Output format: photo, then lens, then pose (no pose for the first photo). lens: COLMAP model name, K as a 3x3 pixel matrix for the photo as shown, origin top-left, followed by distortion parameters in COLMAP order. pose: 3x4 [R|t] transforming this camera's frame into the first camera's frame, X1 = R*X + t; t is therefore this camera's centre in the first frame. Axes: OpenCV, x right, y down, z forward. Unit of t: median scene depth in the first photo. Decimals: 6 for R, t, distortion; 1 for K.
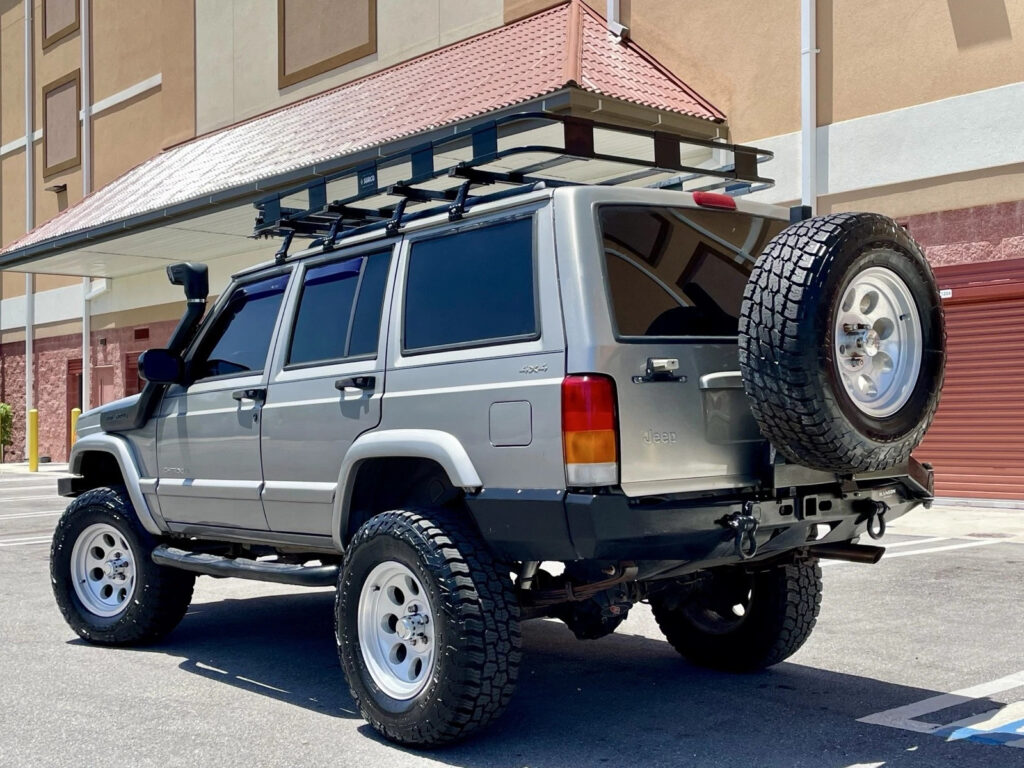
lens RADIAL K [[1241.9, 0, 512.0], [0, 1241.9, 390.9], [0, 0, 1]] dist [0.067657, 0.000000]
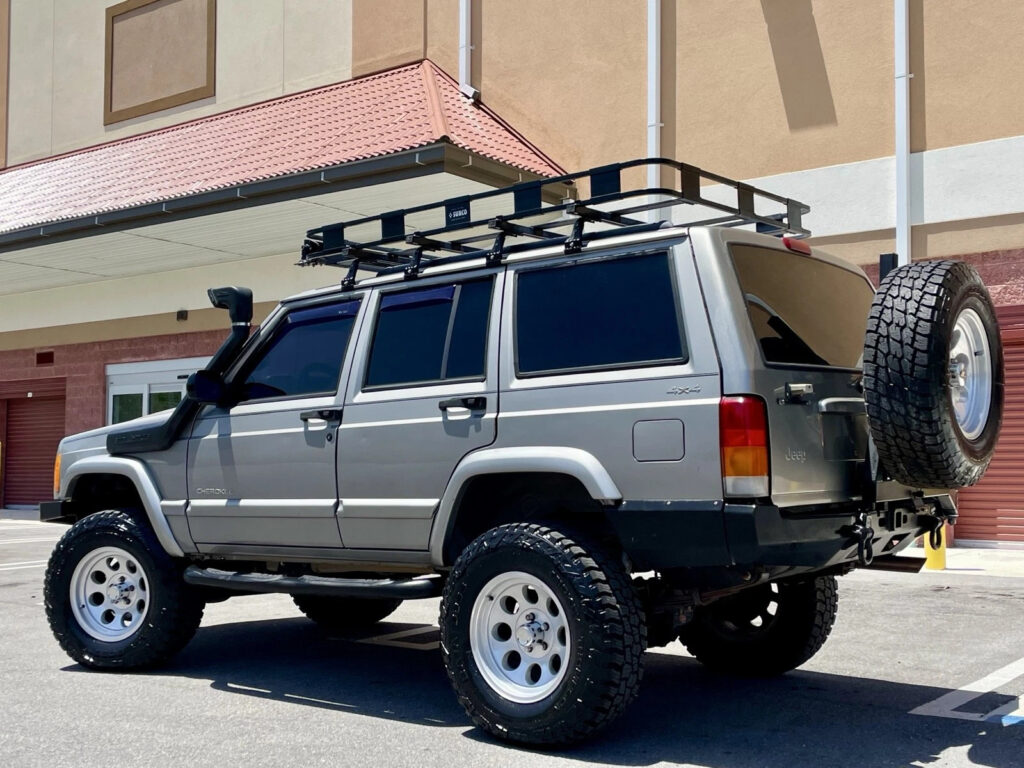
lens RADIAL K [[1198.8, 0, 513.2], [0, 1198.8, 393.8], [0, 0, 1]] dist [0.066962, 0.000000]
pose [[0.980565, 0.022281, 0.194923, -0.255721], [-0.015044, 0.999144, -0.038530, 0.021627], [-0.195614, 0.034849, 0.980061, -0.003352]]
